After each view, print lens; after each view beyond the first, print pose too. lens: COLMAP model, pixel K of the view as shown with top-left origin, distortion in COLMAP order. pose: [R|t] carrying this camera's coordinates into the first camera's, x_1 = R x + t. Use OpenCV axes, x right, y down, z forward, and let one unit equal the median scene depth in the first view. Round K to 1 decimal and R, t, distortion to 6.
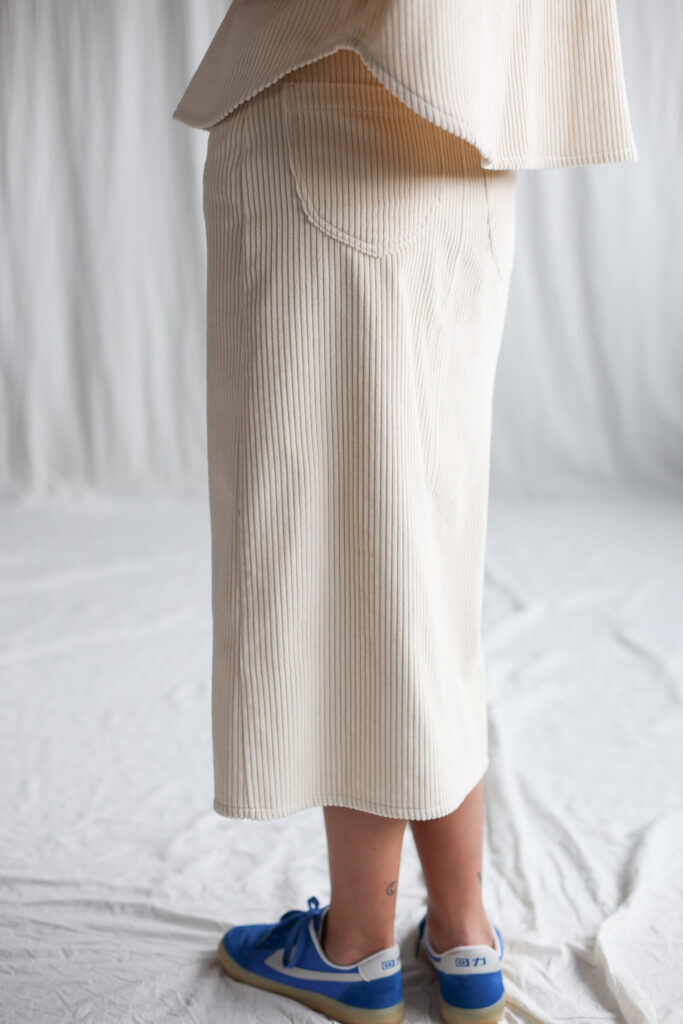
lens RADIAL K [[1294.7, 0, 344.6], [0, 1294.7, 506.8], [0, 0, 1]] dist [-0.111651, 0.000000]
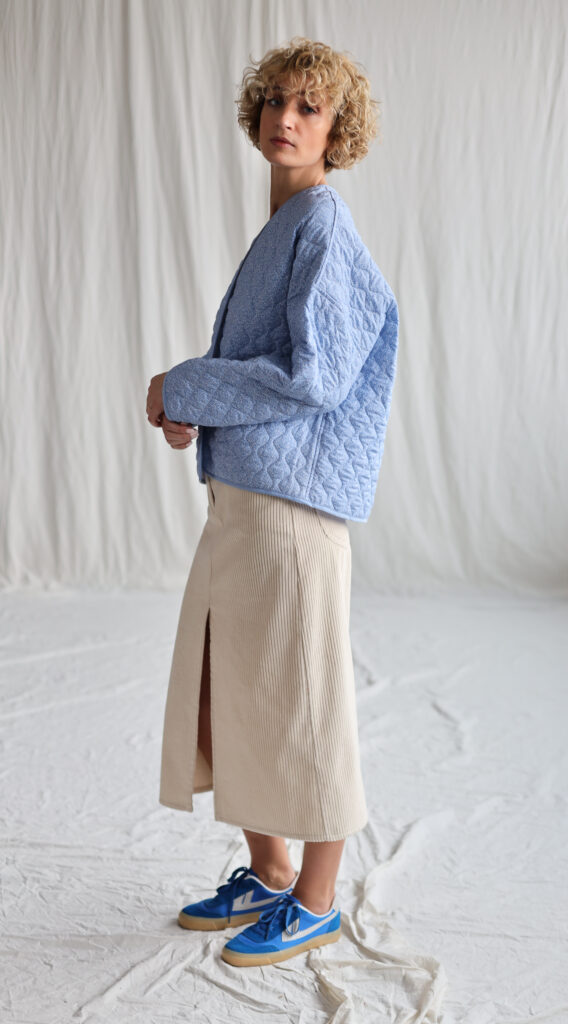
lens RADIAL K [[1410.6, 0, 312.9], [0, 1410.6, 481.3], [0, 0, 1]] dist [-0.101176, 0.000000]
pose [[0.999599, 0.015819, 0.023482, 0.049490], [-0.014762, 0.998899, -0.044525, -0.112040], [-0.024160, 0.044161, 0.998732, -0.850485]]
